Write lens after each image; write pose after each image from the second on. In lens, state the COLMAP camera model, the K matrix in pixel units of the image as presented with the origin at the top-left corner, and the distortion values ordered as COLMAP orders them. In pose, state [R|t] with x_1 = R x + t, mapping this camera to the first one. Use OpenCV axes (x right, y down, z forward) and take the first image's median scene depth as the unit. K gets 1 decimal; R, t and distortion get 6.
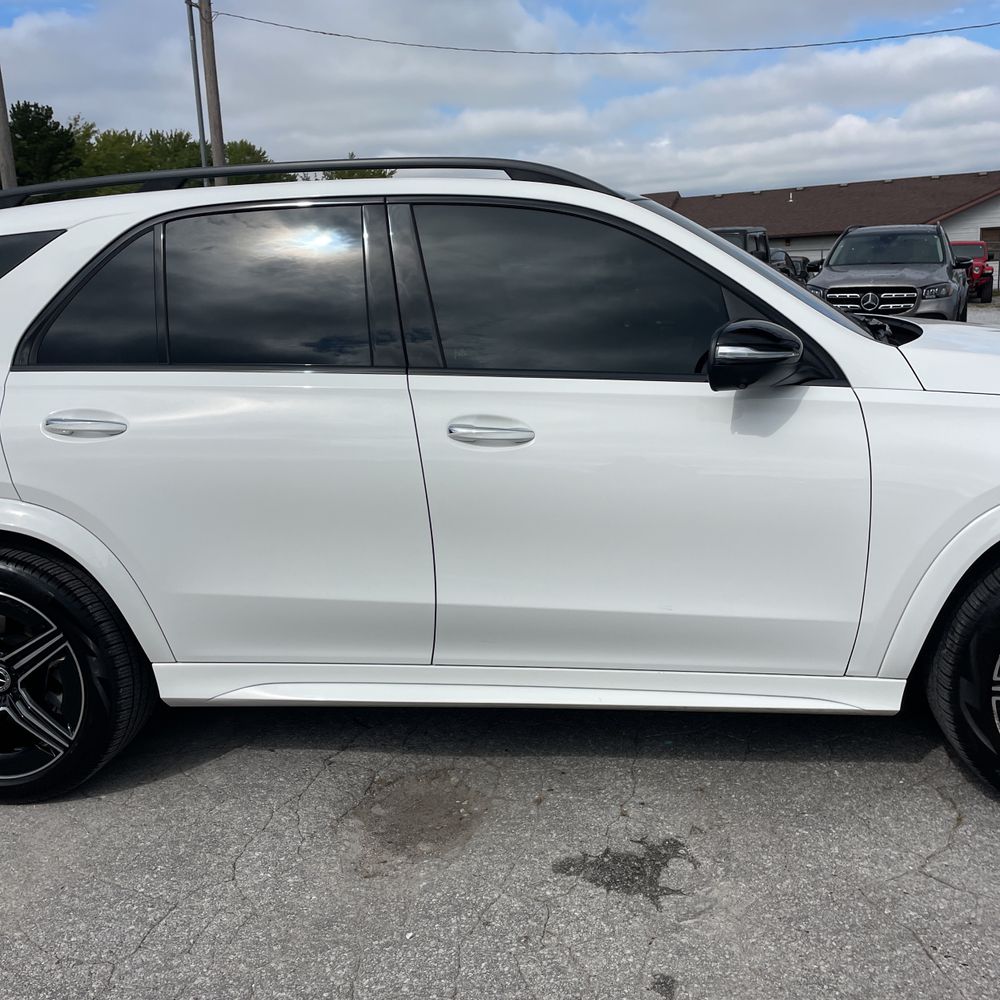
lens RADIAL K [[1002.5, 0, 502.1], [0, 1002.5, 492.8], [0, 0, 1]] dist [0.101385, -0.137230]
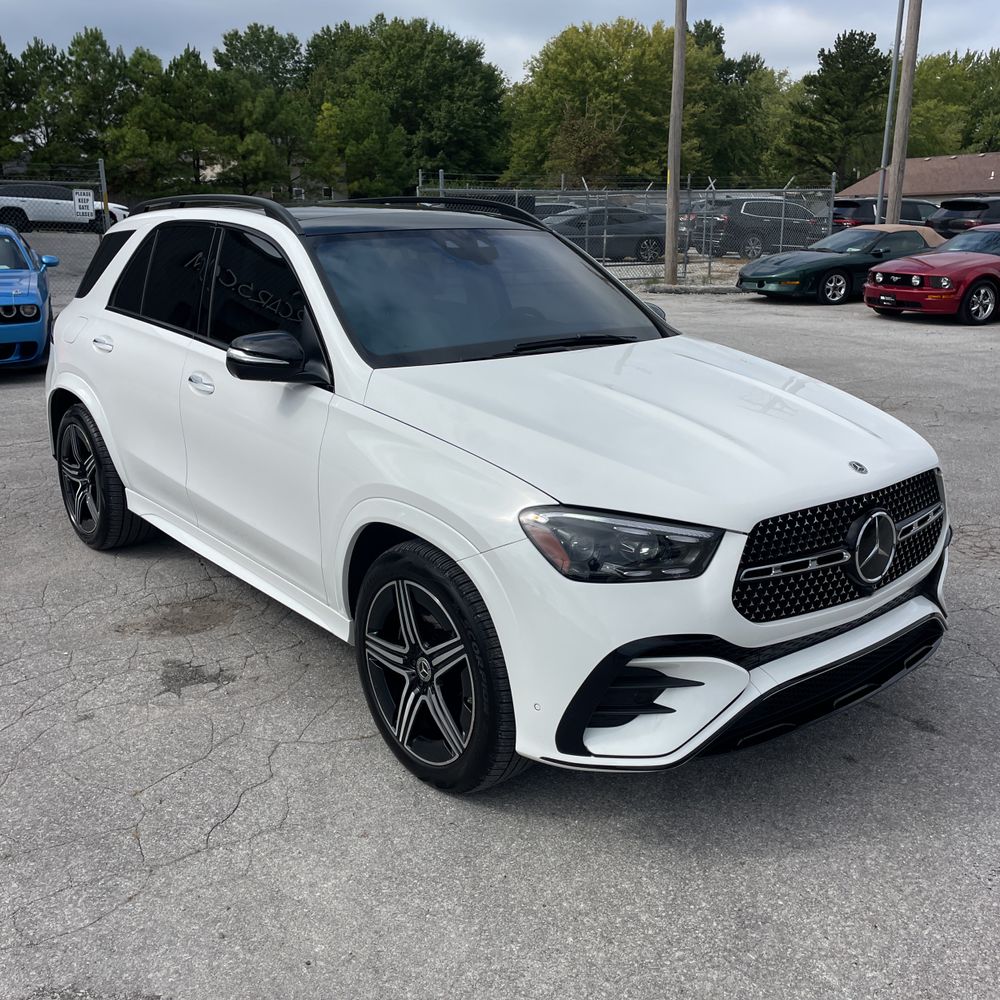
lens RADIAL K [[996.1, 0, 512.5], [0, 996.1, 497.5], [0, 0, 1]] dist [0.085176, -0.110372]
pose [[0.728824, 0.231467, -0.644391, 1.267315], [-0.181258, 0.972774, 0.144416, -0.185403], [0.660274, 0.011547, 0.750936, 0.153916]]
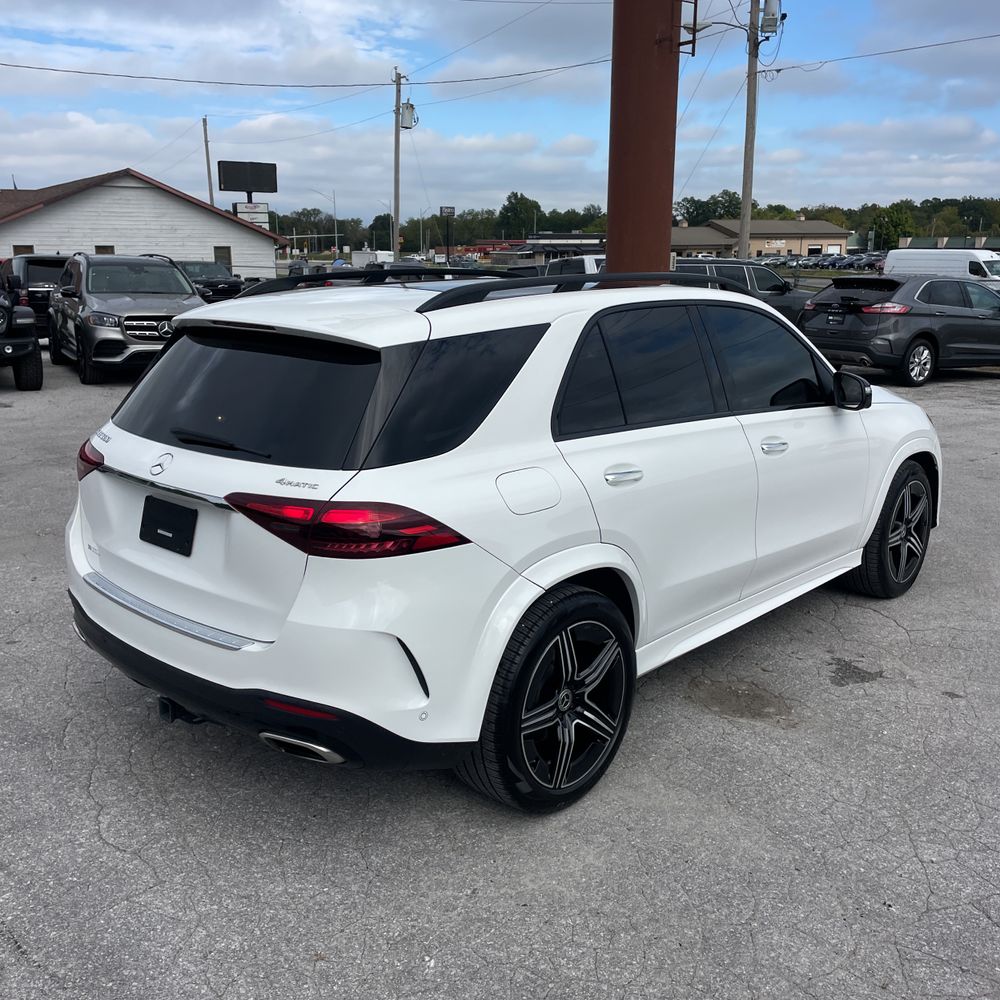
lens RADIAL K [[999.4, 0, 498.0], [0, 999.4, 506.6], [0, 0, 1]] dist [0.091900, -0.115627]
pose [[0.582037, -0.152502, 0.798734, -1.490630], [0.149191, 0.985610, 0.079467, -0.149559], [-0.799359, 0.072911, 0.596413, 0.361480]]
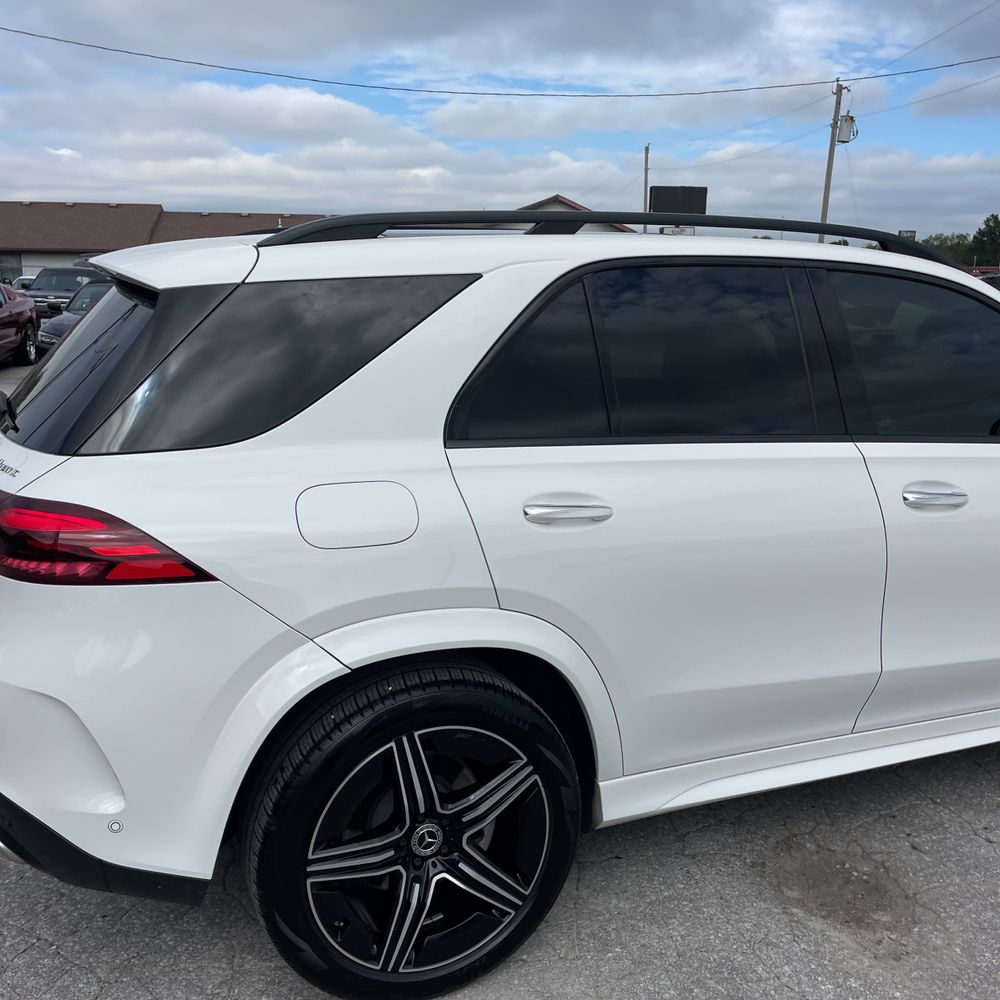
lens RADIAL K [[1013.6, 0, 499.8], [0, 1013.6, 501.4], [0, 0, 1]] dist [0.065945, -0.074632]
pose [[0.863100, -0.050583, 0.502493, -0.856060], [0.056641, 0.998389, 0.003214, -0.078743], [-0.501847, 0.025688, 0.864575, 0.298141]]
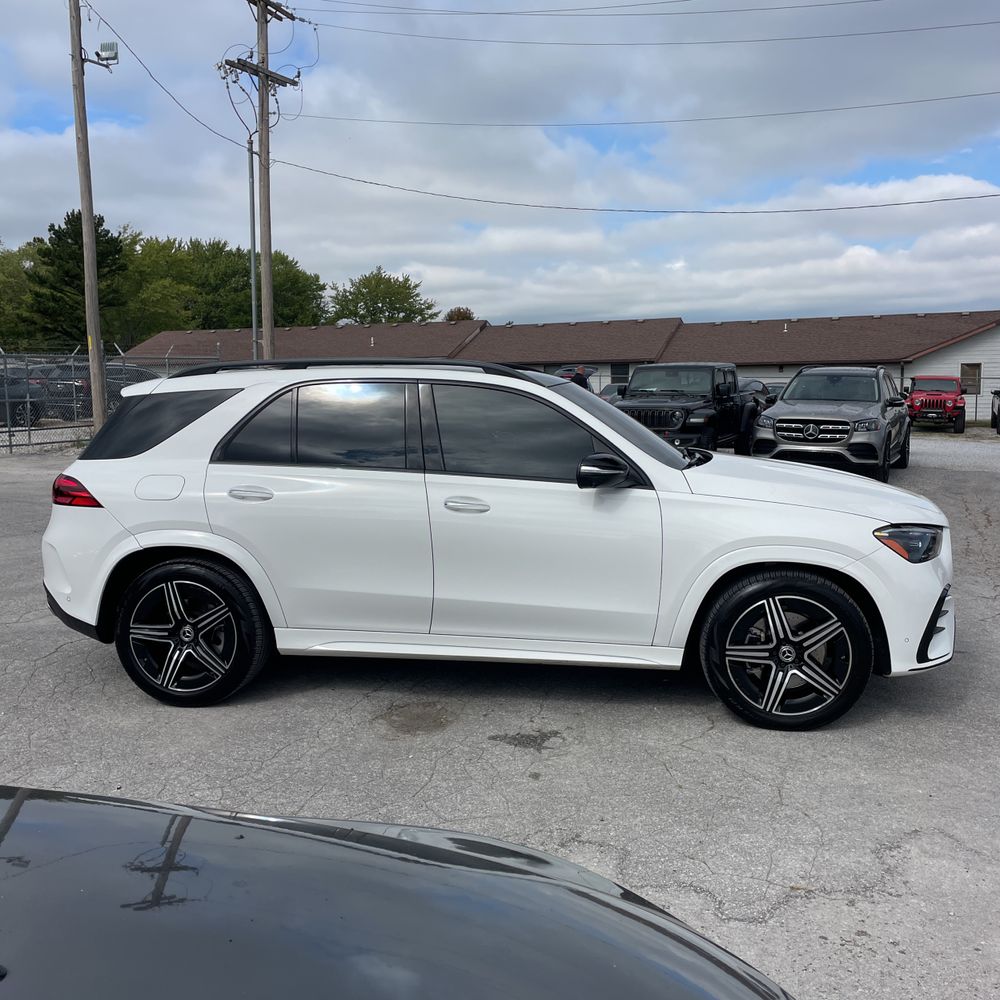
lens RADIAL K [[999.4, 0, 498.0], [0, 999.4, 506.6], [0, 0, 1]] dist [0.091900, -0.115627]
pose [[0.998974, 0.042940, -0.014393, 0.068533], [-0.044055, 0.995053, -0.089046, 0.097437], [0.010498, 0.089588, 0.995924, -0.801107]]
